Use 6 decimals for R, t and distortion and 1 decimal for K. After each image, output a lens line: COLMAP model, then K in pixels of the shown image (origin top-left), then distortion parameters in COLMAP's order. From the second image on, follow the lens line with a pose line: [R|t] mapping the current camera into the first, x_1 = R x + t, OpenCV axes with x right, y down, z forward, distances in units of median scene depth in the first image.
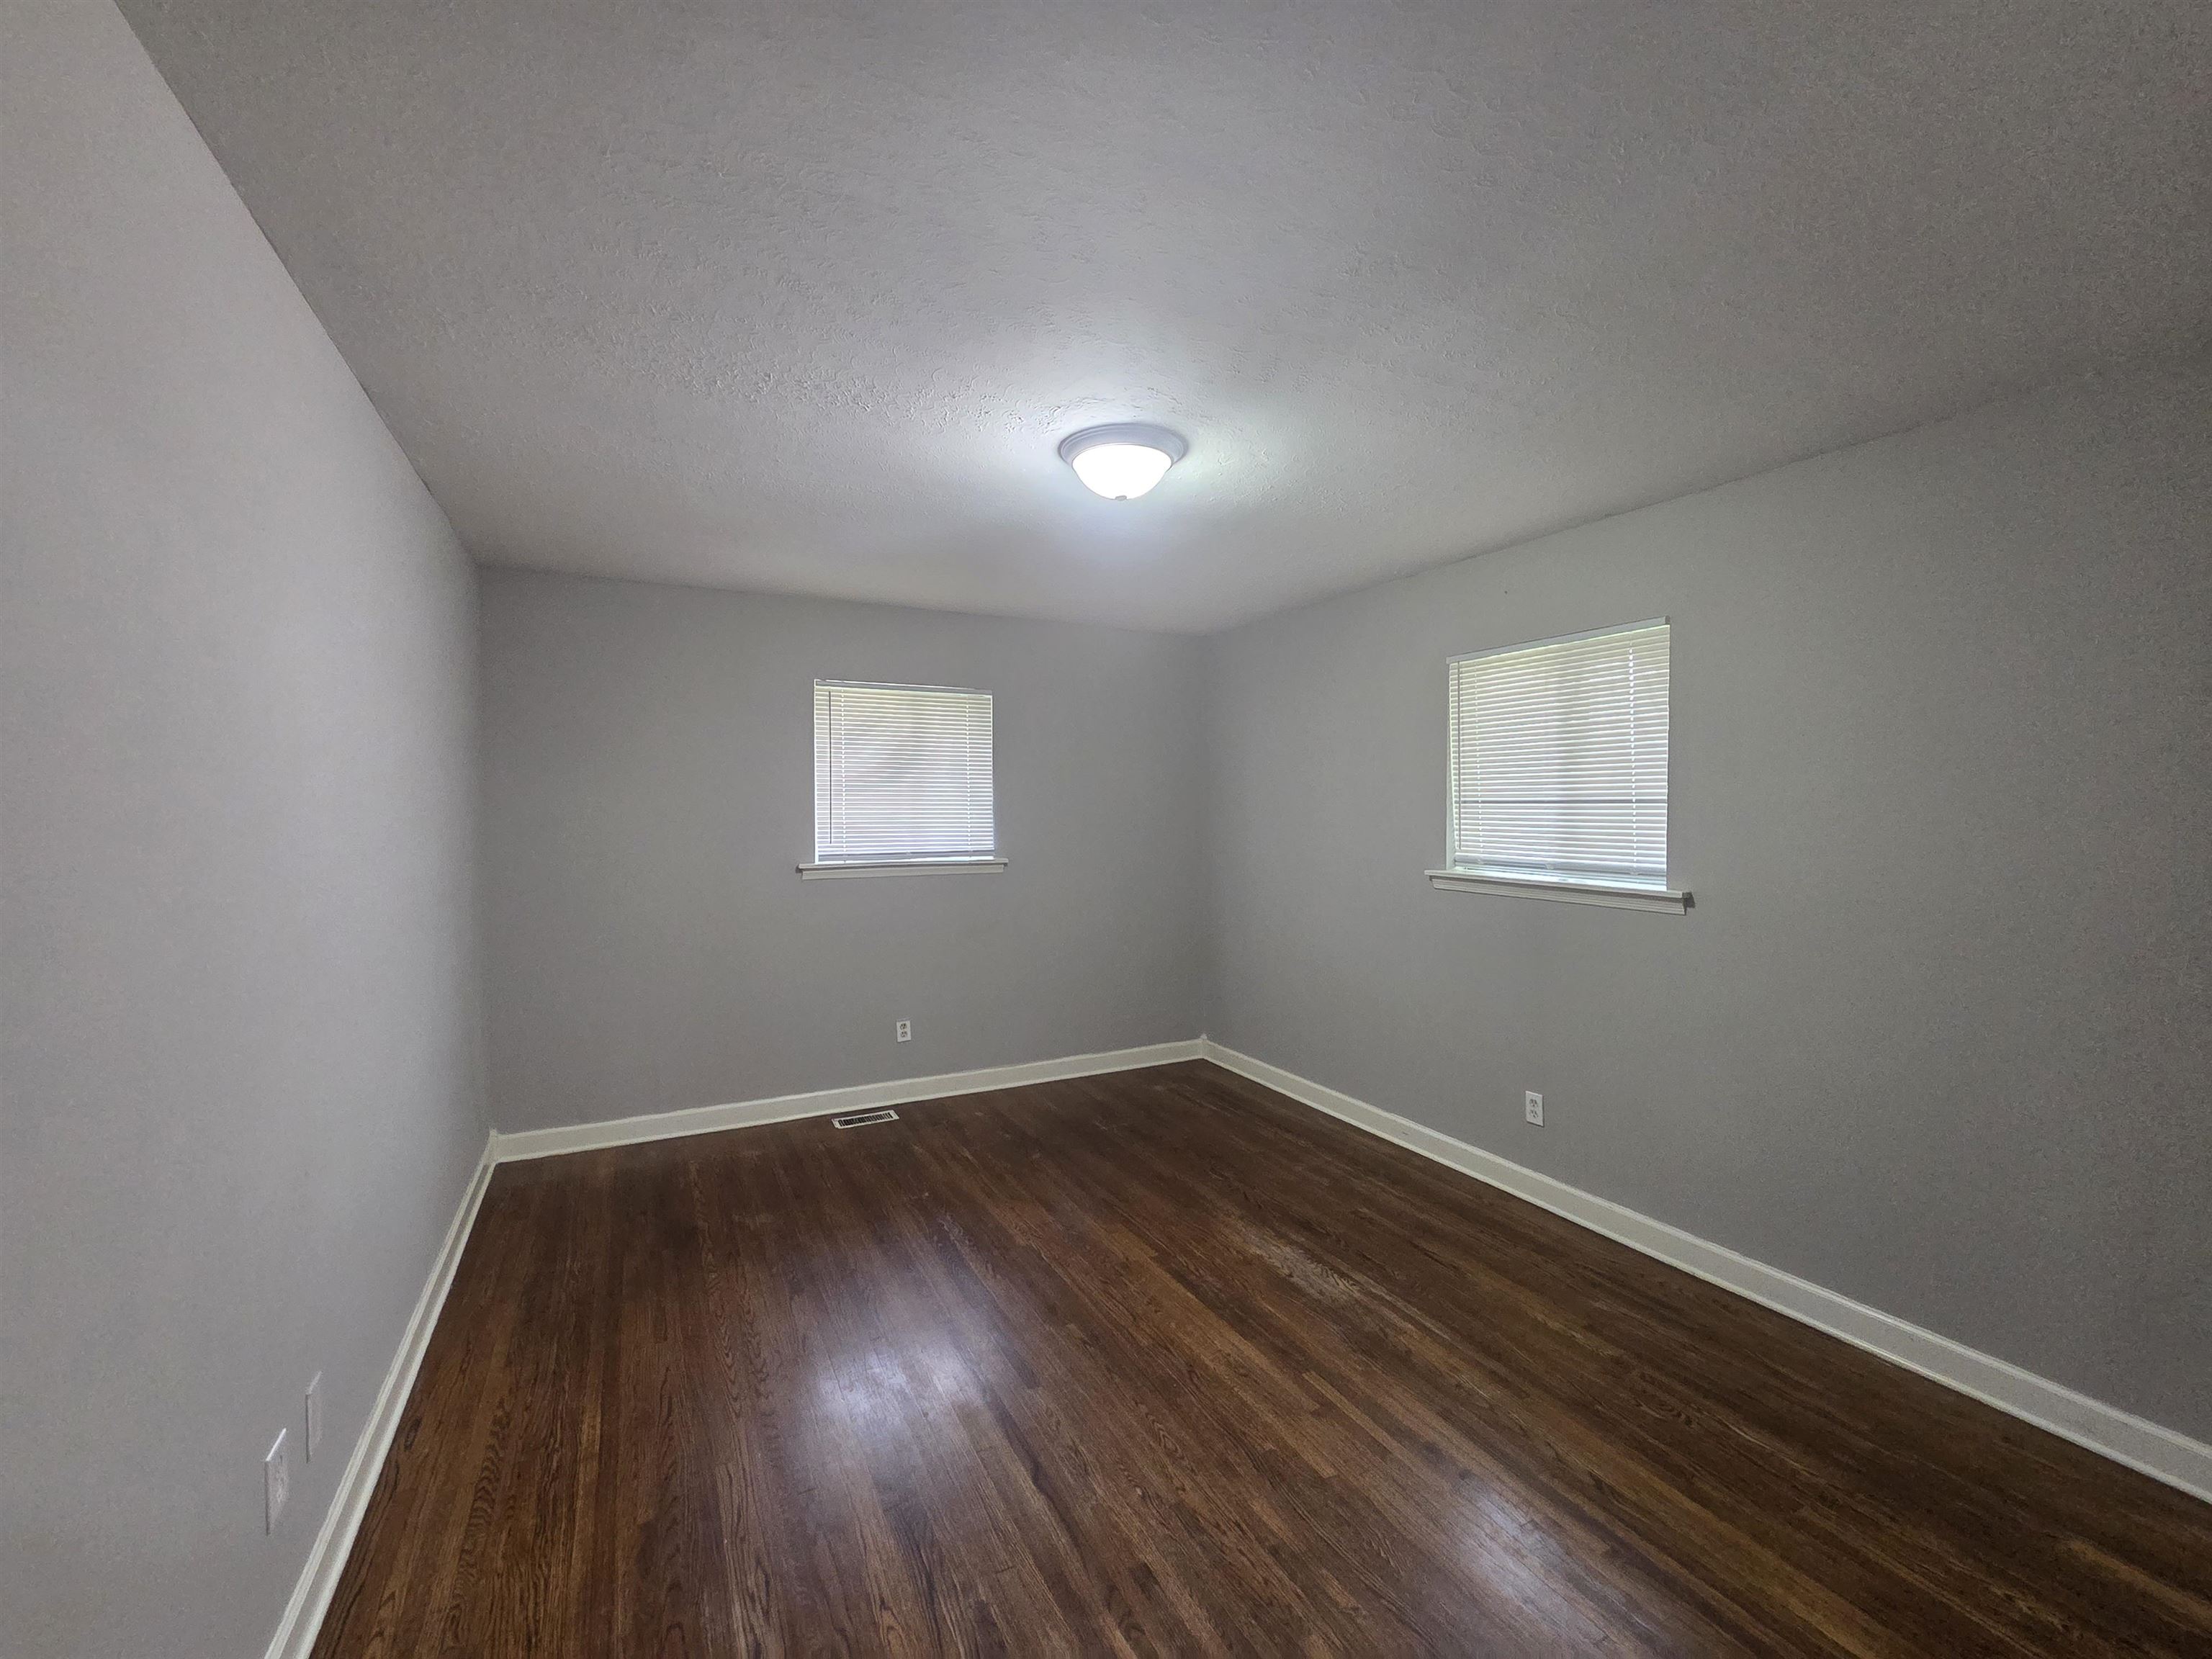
lens RADIAL K [[900.4, 0, 1095.4], [0, 900.4, 842.1], [0, 0, 1]] dist [0.001874, 0.000157]
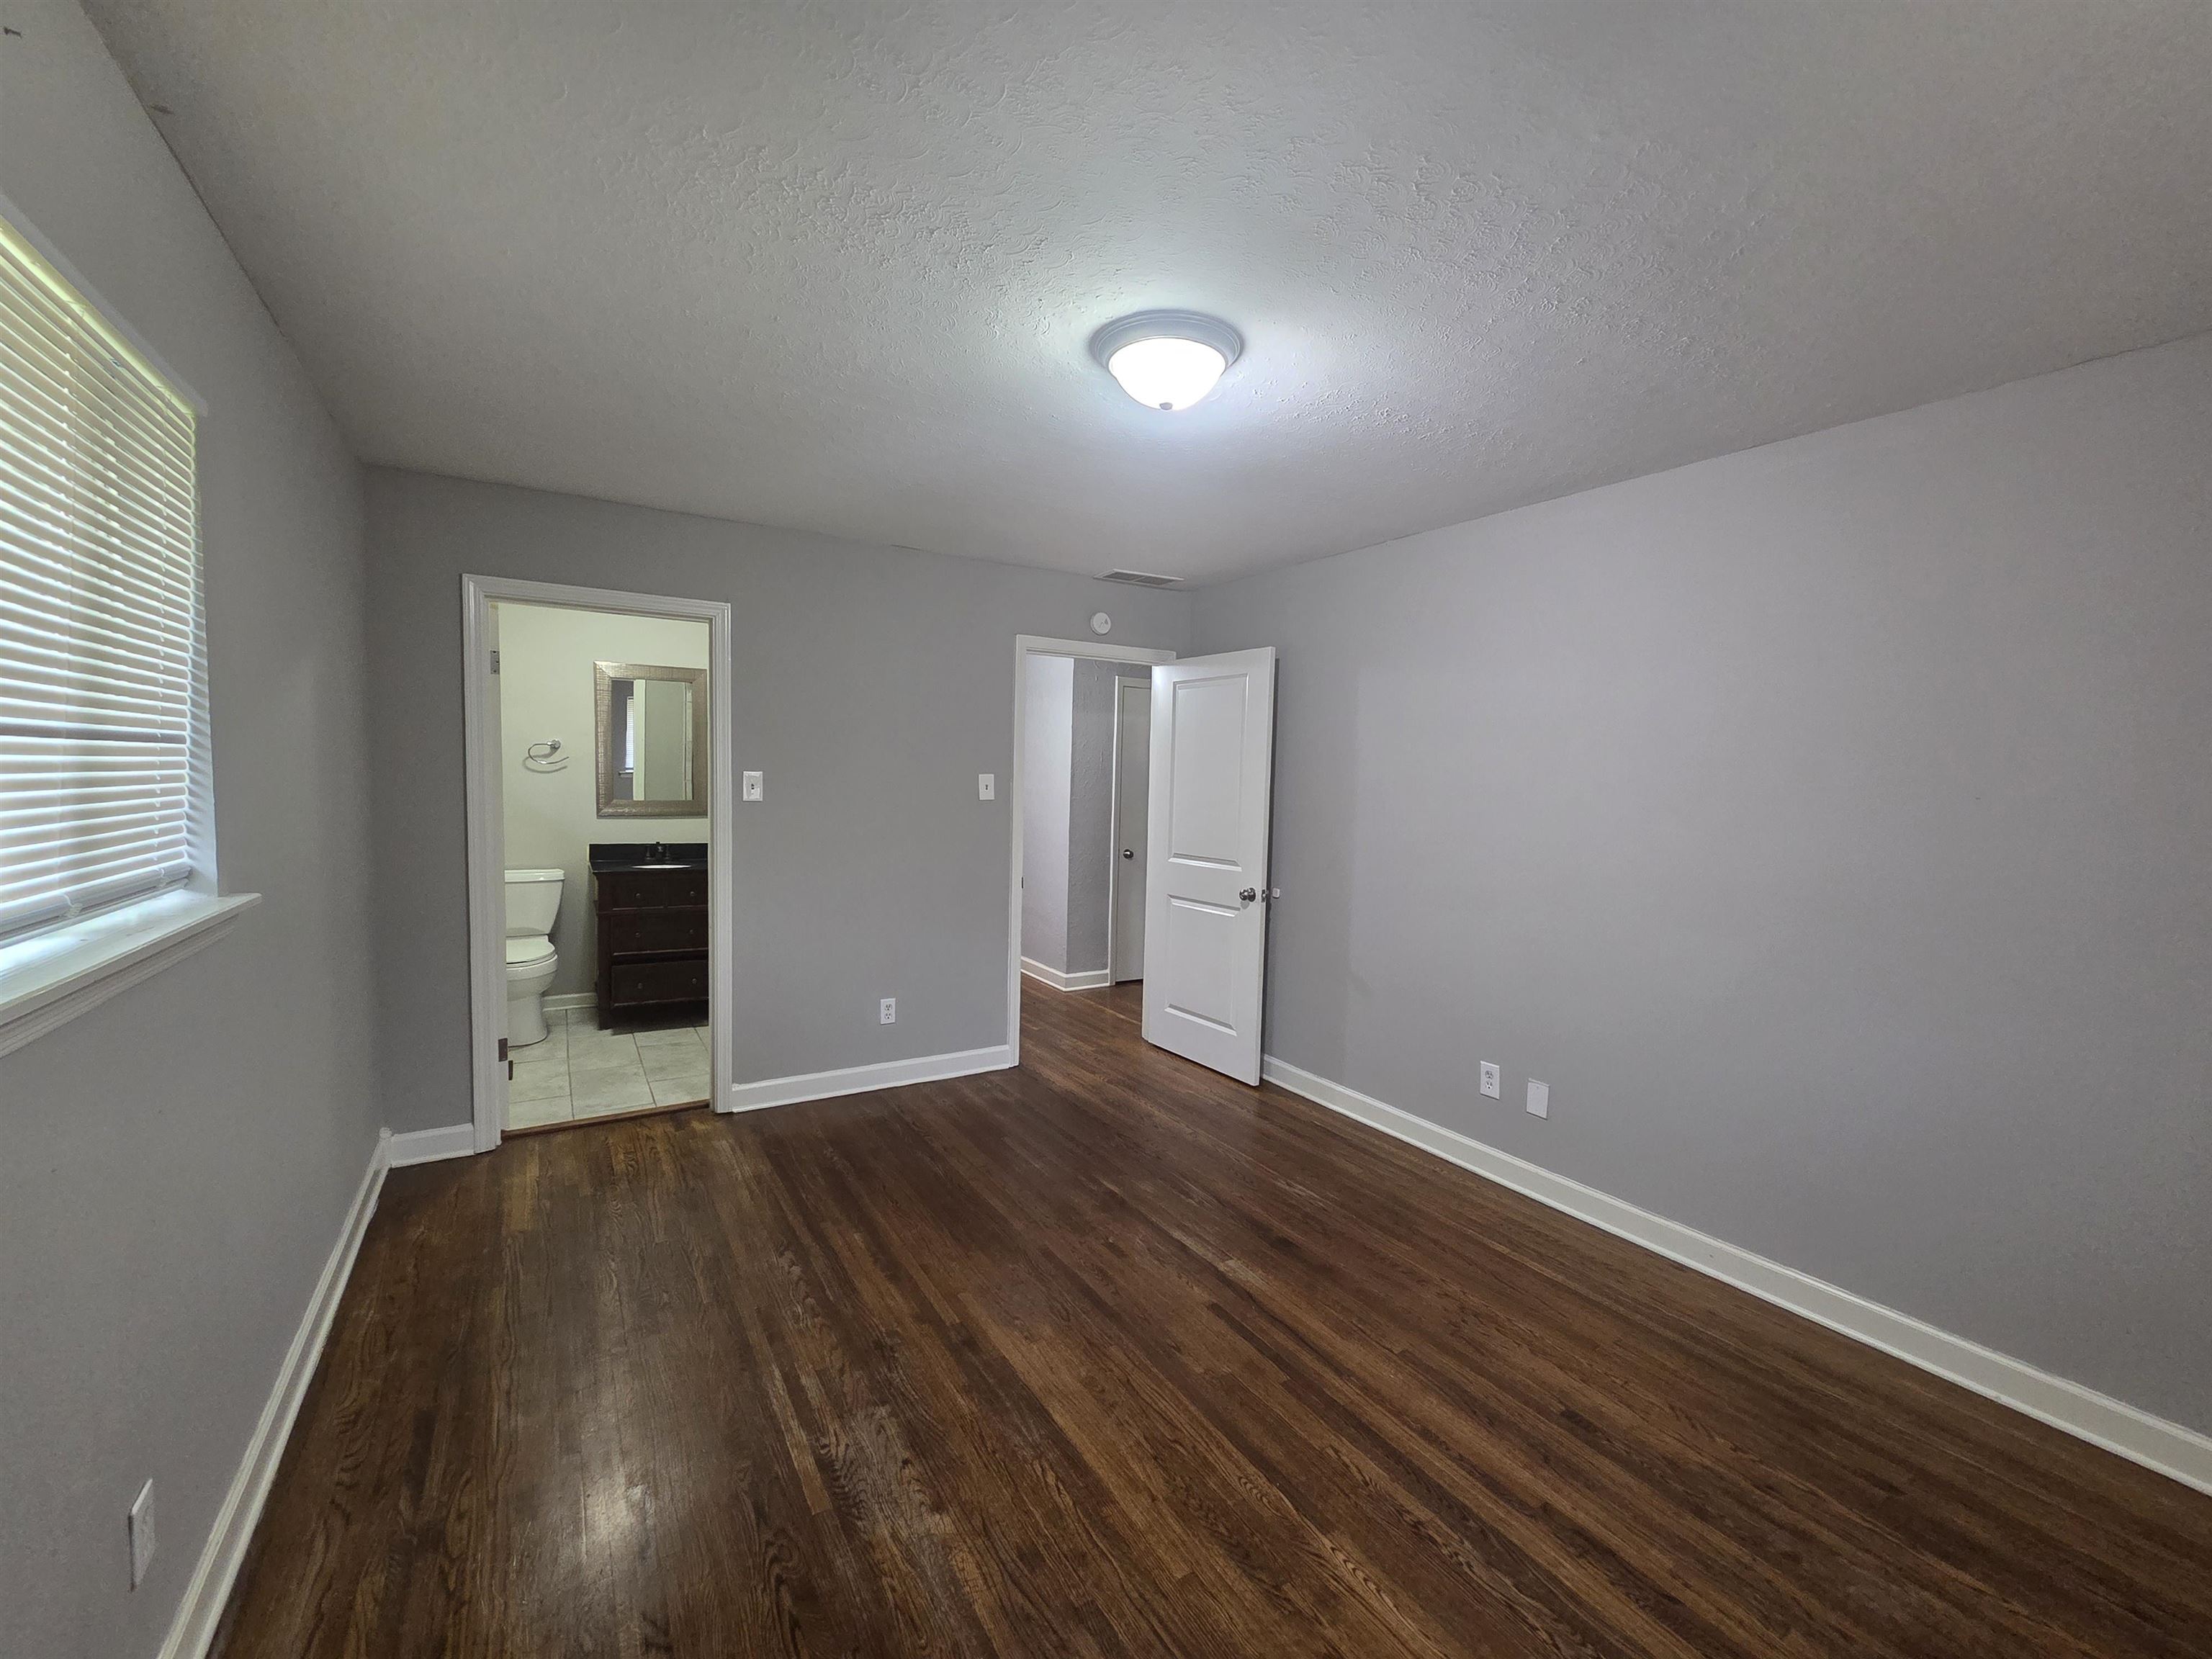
lens RADIAL K [[903.7, 0, 1094.7], [0, 903.7, 834.2], [0, 0, 1]] dist [-0.007521, 0.003038]
pose [[-0.996978, -0.014604, -0.076300, 0.113563], [-0.022328, 0.994598, 0.101374, -0.050090], [0.074408, 0.102771, -0.991918, 1.382210]]
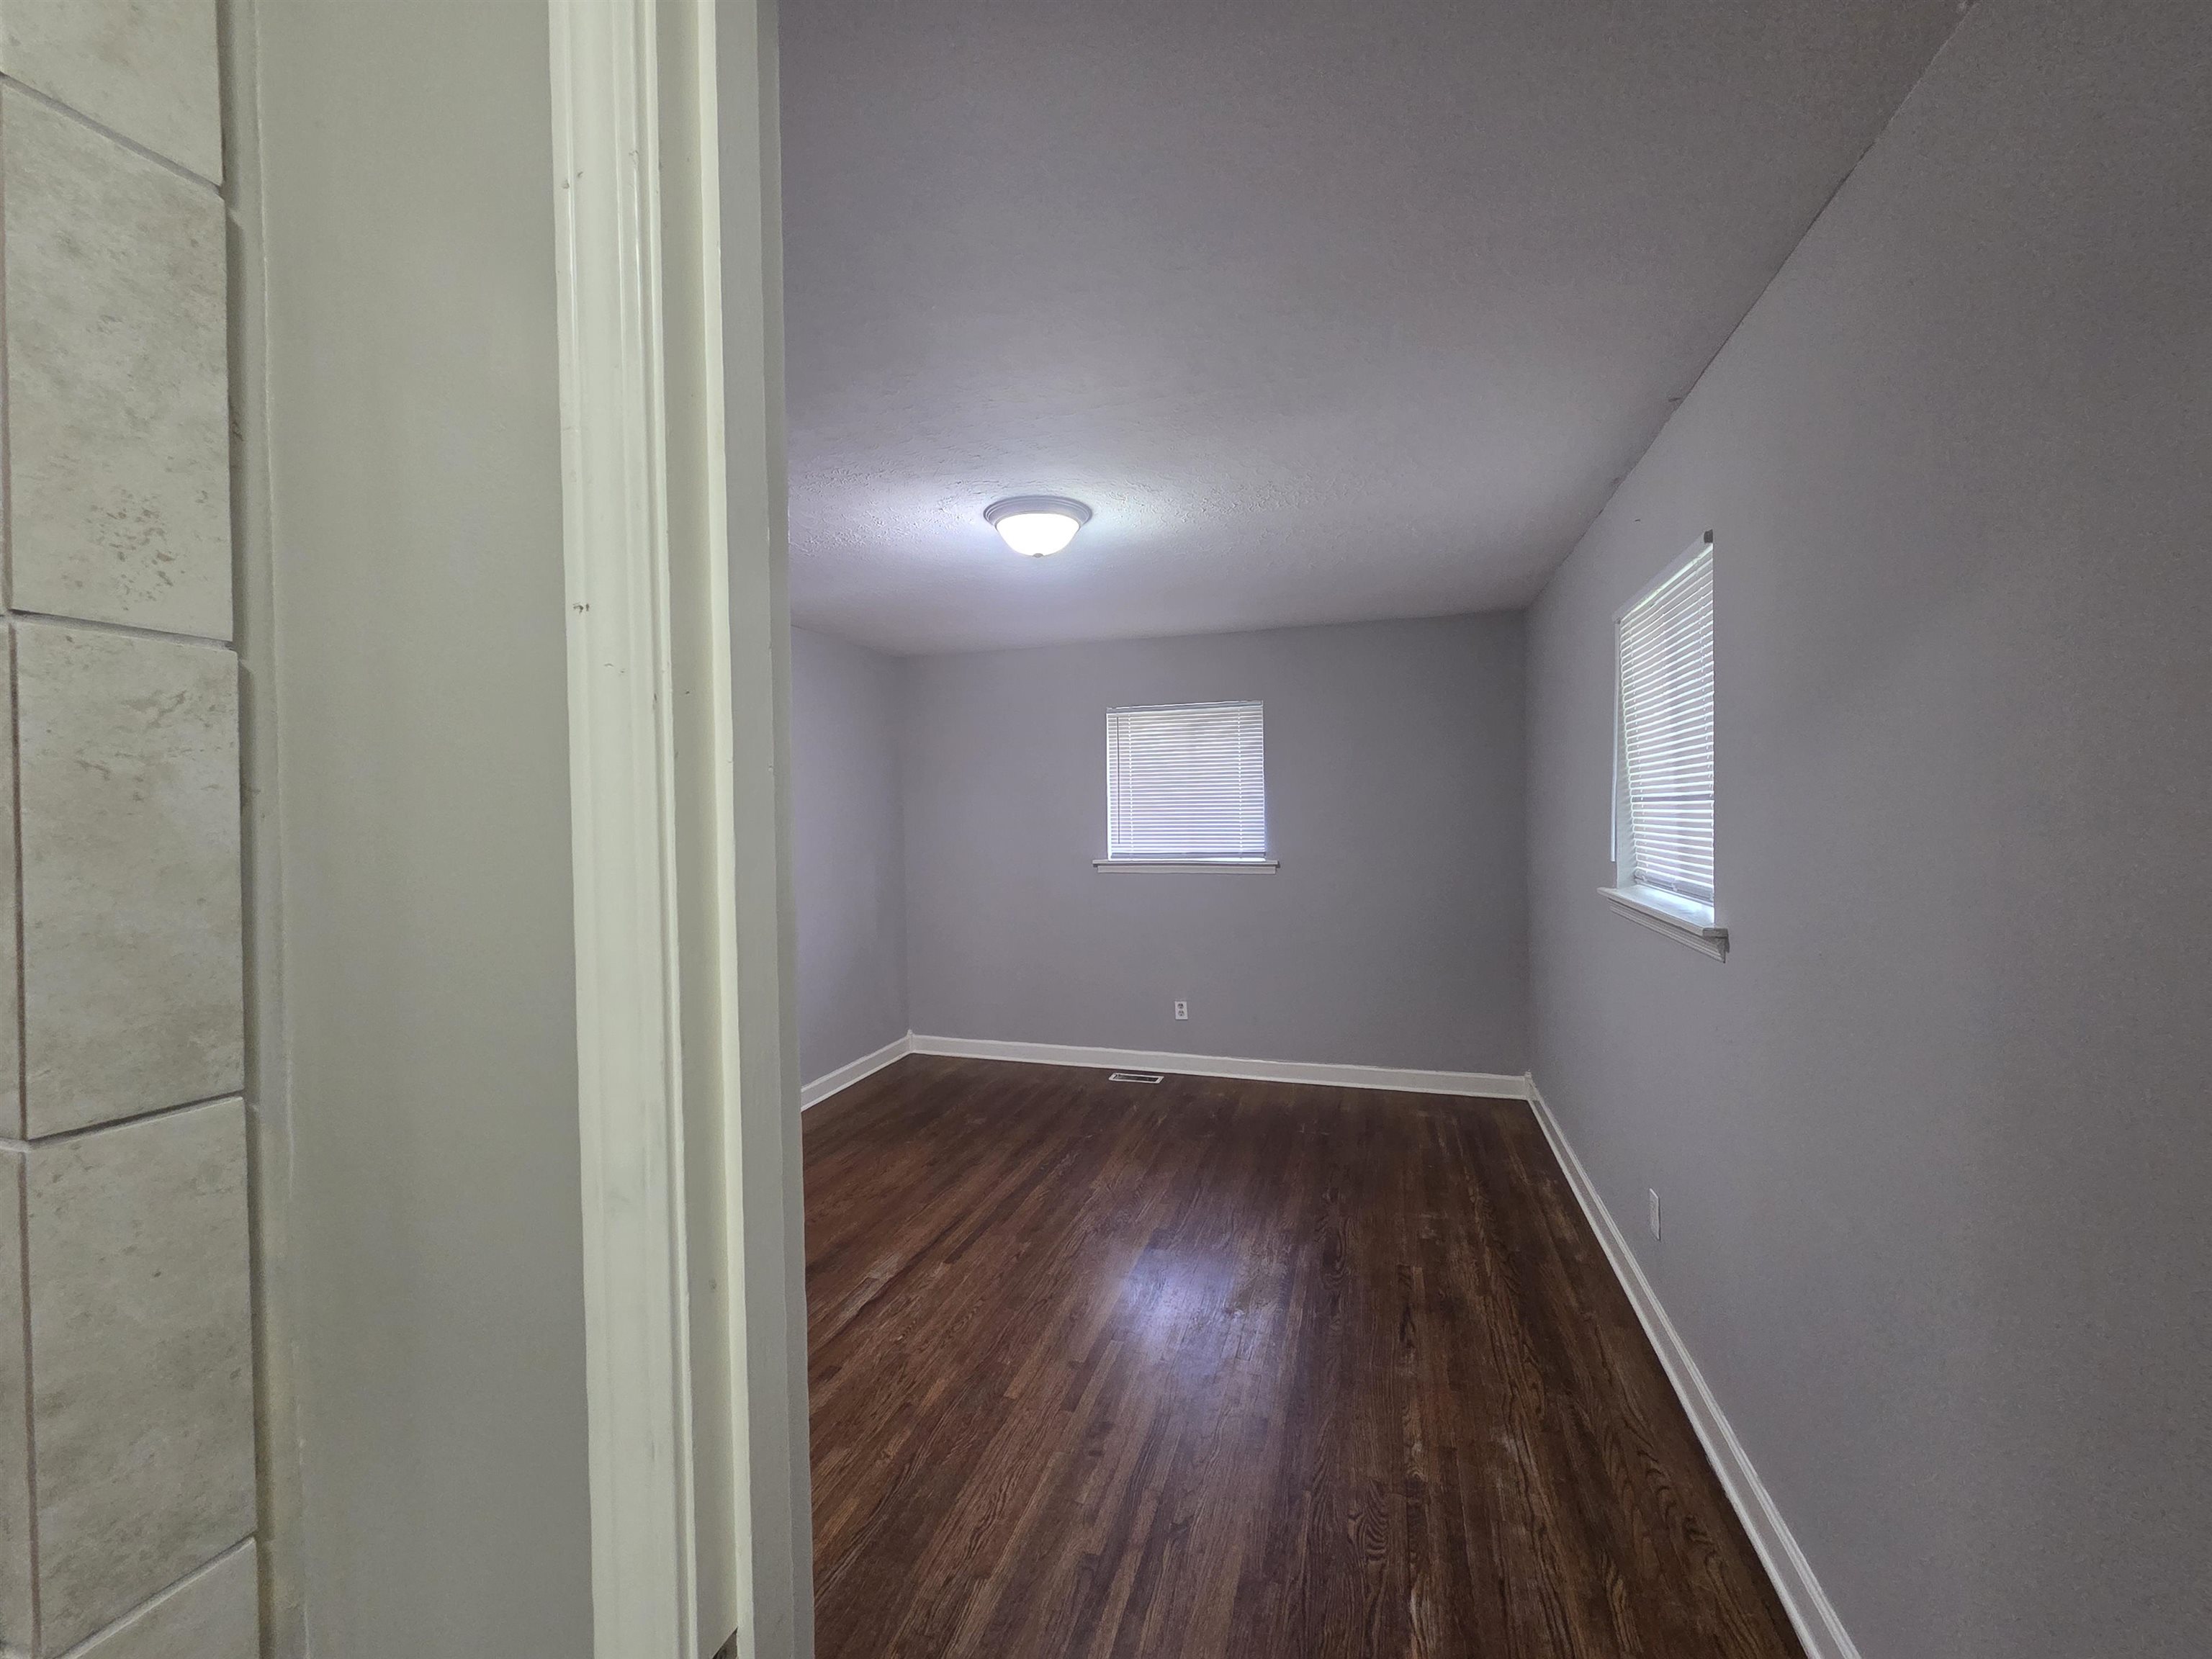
lens RADIAL K [[903.7, 0, 1094.7], [0, 903.7, 834.2], [0, 0, 1]] dist [-0.007521, 0.003038]
pose [[0.716975, 0.007294, -0.697061, 0.670760], [-0.015292, 0.999869, -0.005266, -0.004927], [0.696931, 0.014434, 0.716993, 0.143698]]
